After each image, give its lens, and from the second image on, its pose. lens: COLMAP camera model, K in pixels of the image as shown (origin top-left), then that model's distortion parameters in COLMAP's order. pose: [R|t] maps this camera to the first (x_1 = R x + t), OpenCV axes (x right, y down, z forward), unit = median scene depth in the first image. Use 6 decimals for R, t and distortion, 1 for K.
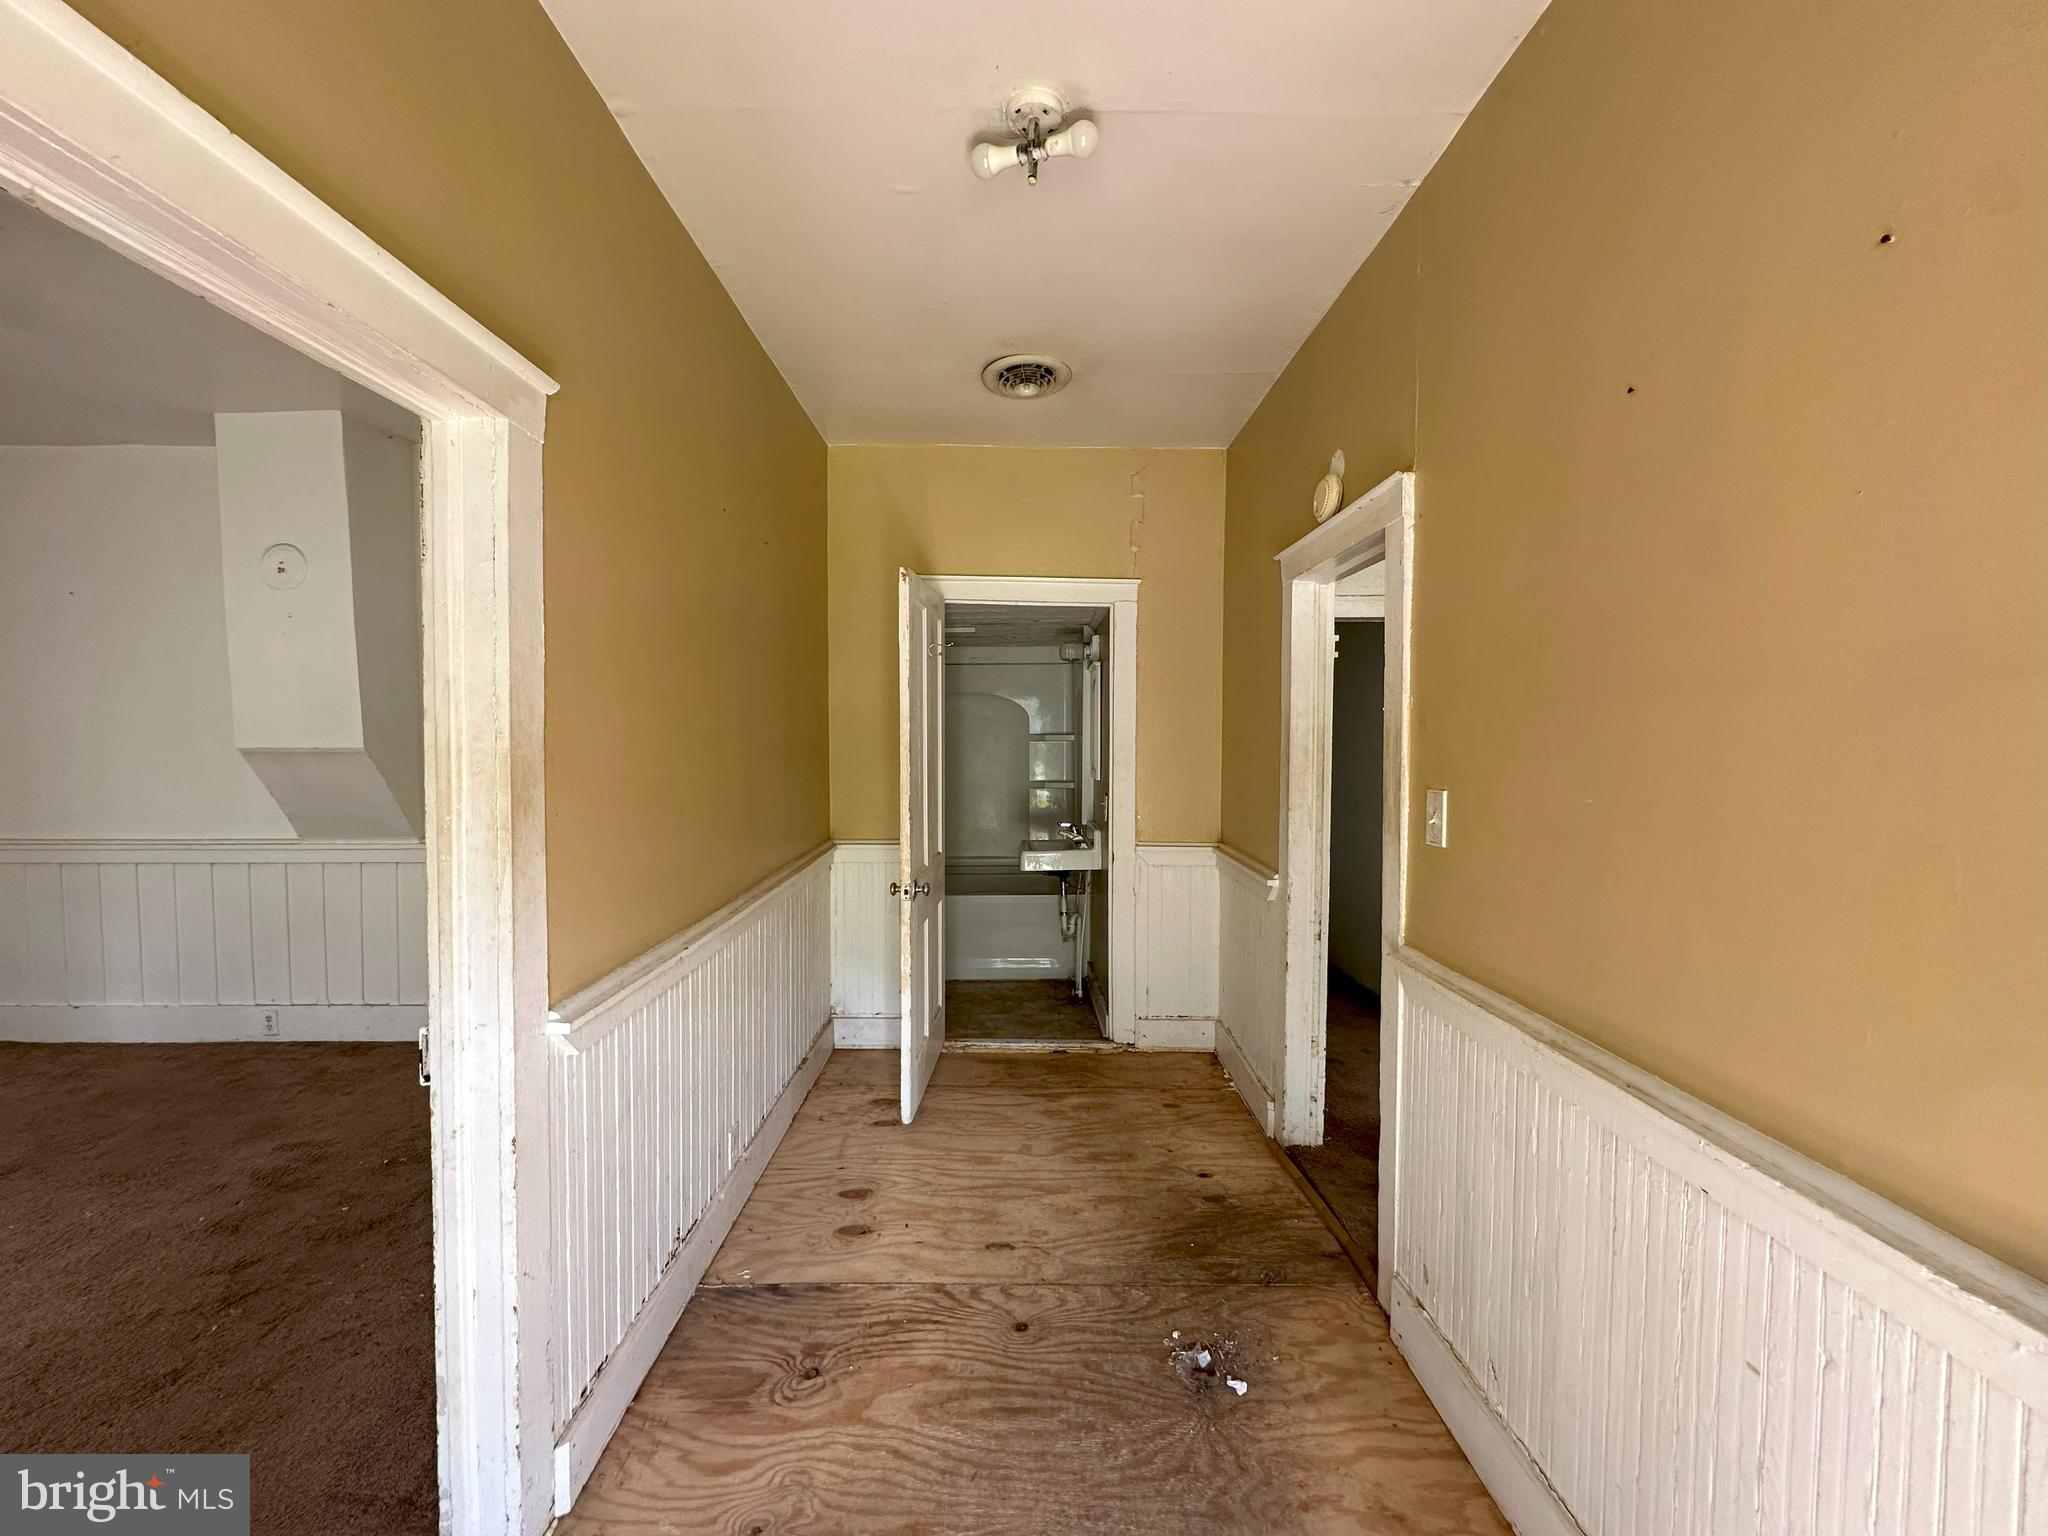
lens RADIAL K [[824.6, 0, 1021.9], [0, 824.6, 764.0], [0, 0, 1]] dist [-0.007101, 0.002742]
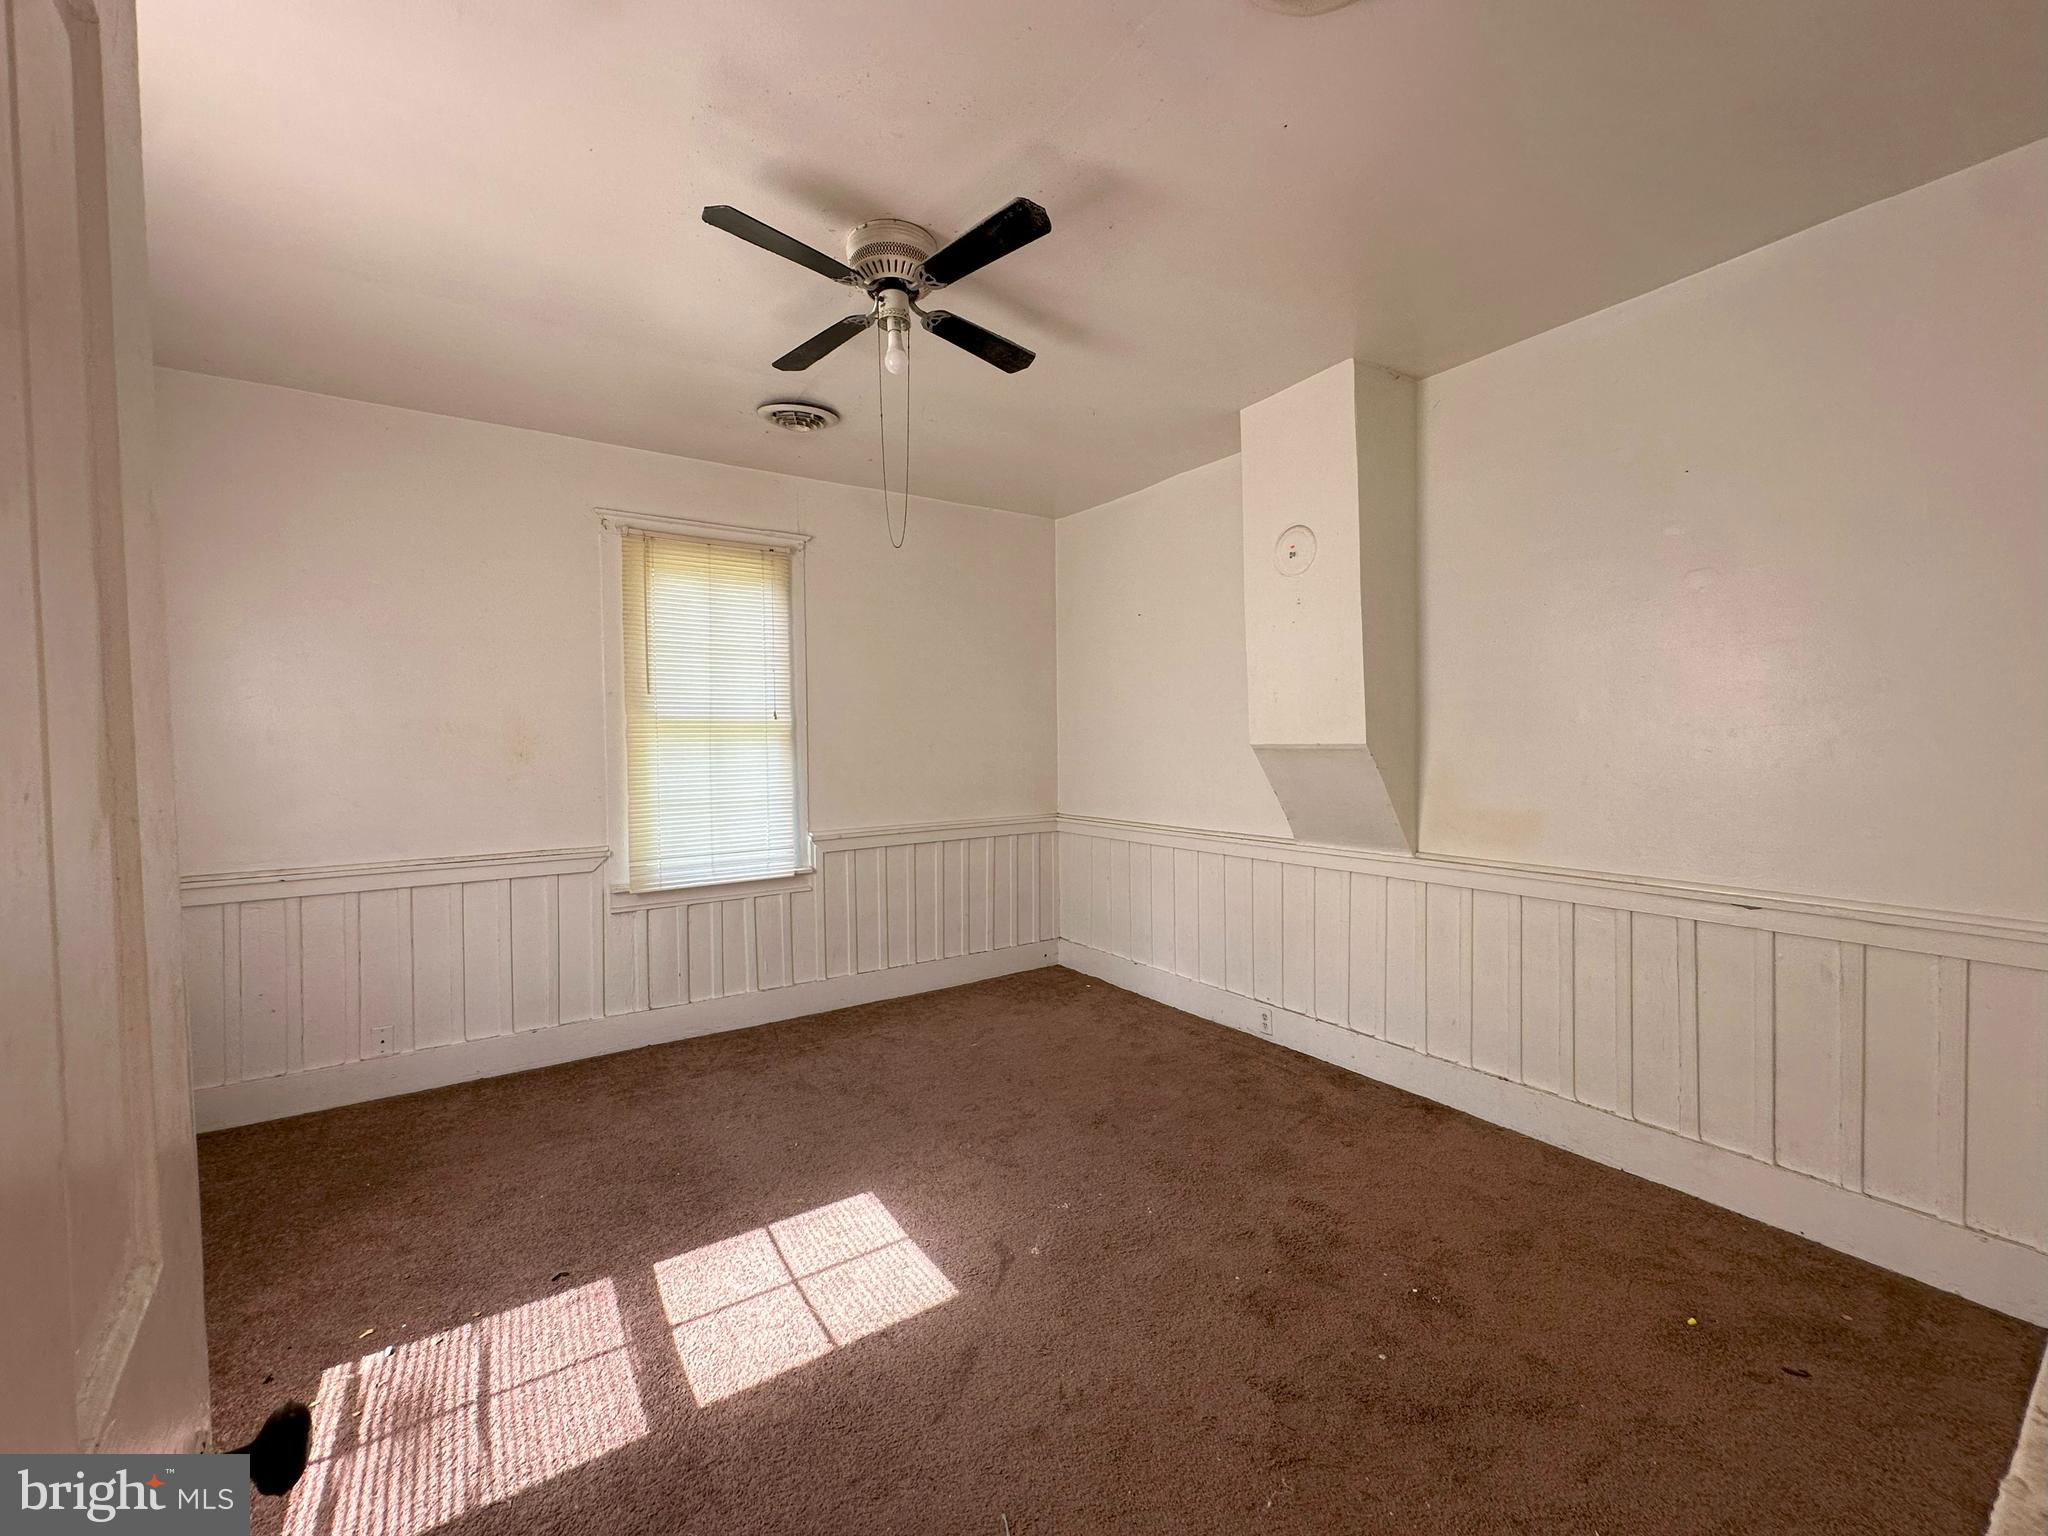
lens RADIAL K [[824.6, 0, 1026.2], [0, 824.6, 758.9], [0, 0, 1]] dist [-0.007101, 0.002742]
pose [[0.558396, 0.011969, -0.829488, -0.274702], [-0.017702, 0.999840, 0.002510, 0.000440], [0.829386, 0.013282, 0.558518, 0.214174]]
